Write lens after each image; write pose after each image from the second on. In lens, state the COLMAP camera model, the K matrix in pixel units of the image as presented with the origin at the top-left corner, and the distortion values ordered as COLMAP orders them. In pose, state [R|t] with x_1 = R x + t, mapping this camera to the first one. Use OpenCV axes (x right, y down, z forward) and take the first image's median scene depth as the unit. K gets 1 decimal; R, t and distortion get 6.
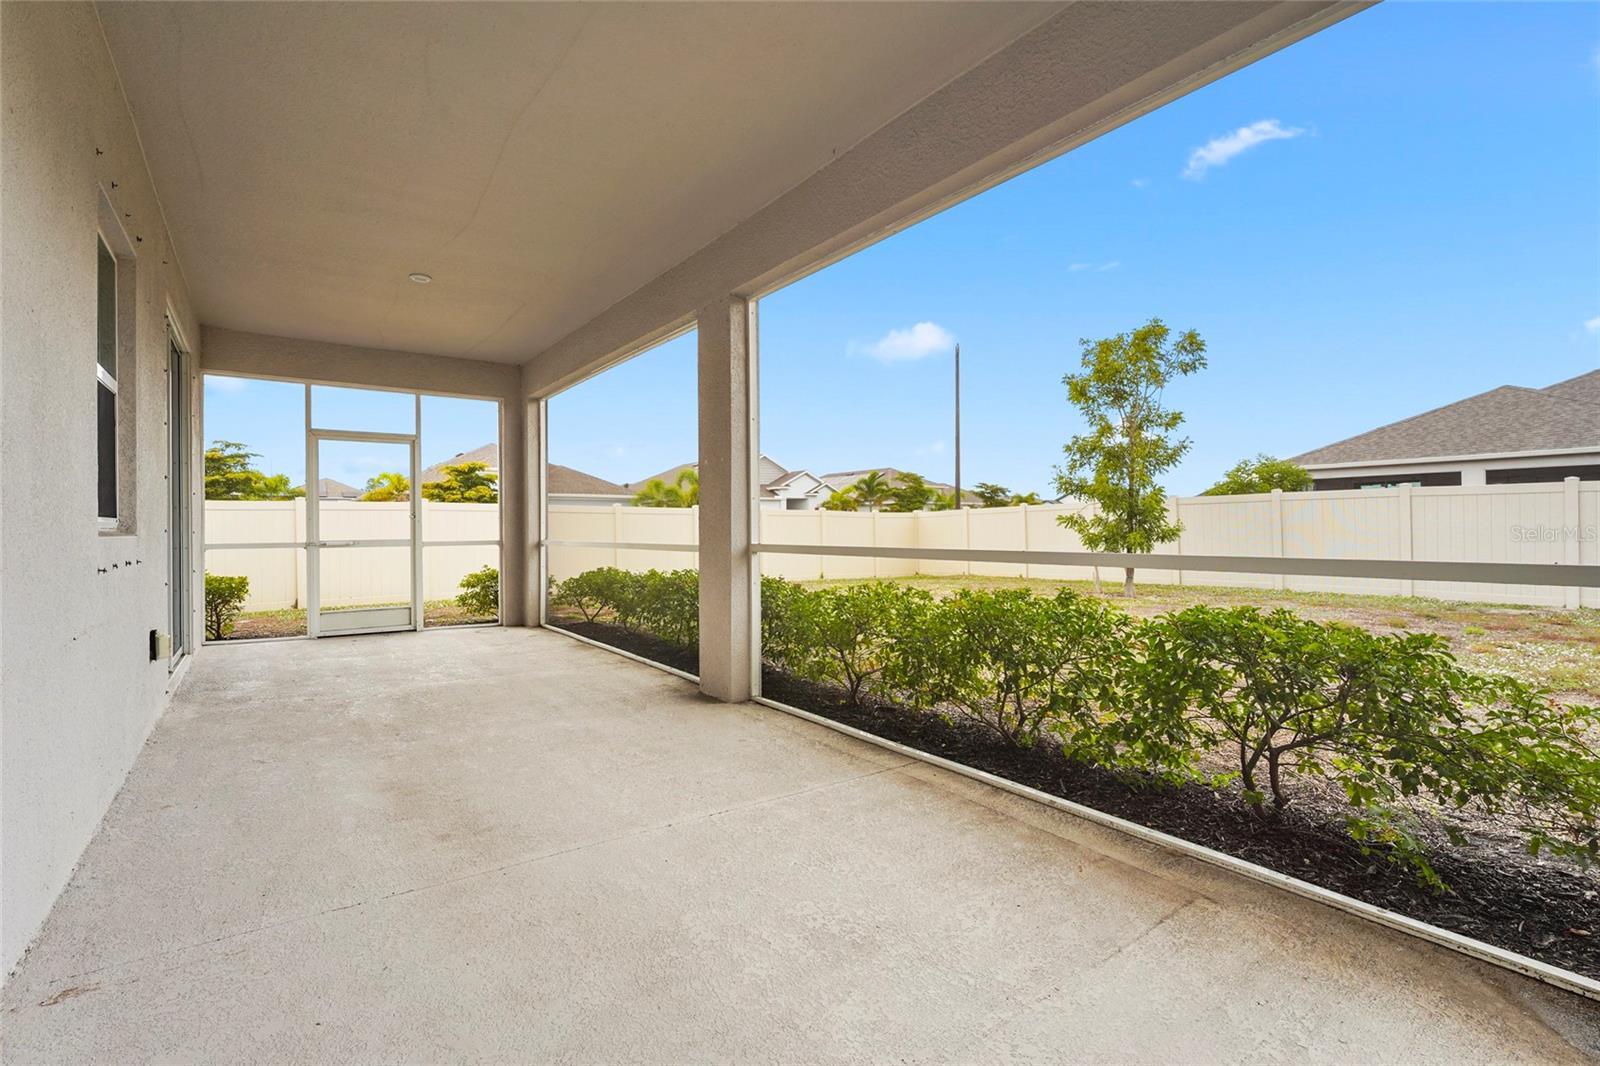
lens RADIAL K [[724.1, 0, 793.2], [0, 724.1, 529.2], [0, 0, 1]] dist [-0.003554, 0.001289]
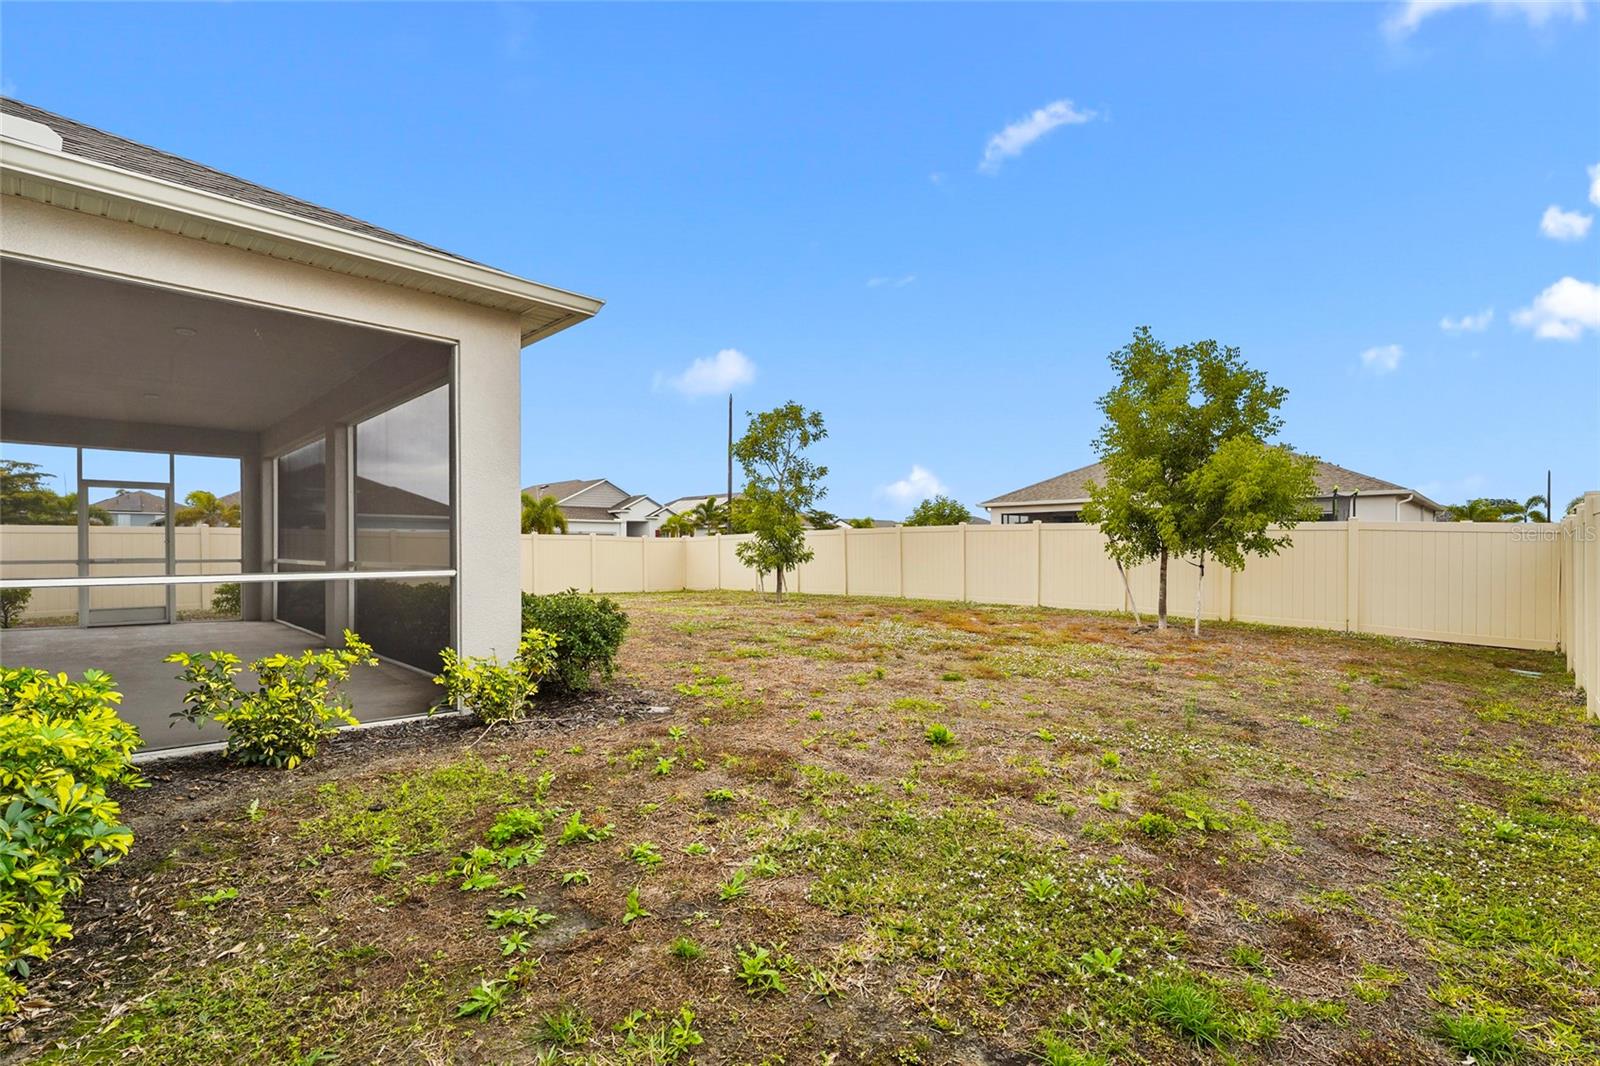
lens RADIAL K [[724.1, 0, 803.5], [0, 724.1, 548.5], [0, 0, 1]] dist [-0.003554, 0.001289]
pose [[0.986402, 0.005360, 0.164265, 0.213695], [-0.005061, 0.999985, -0.002235, -0.003117], [-0.164275, 0.001373, 0.986414, -0.271206]]
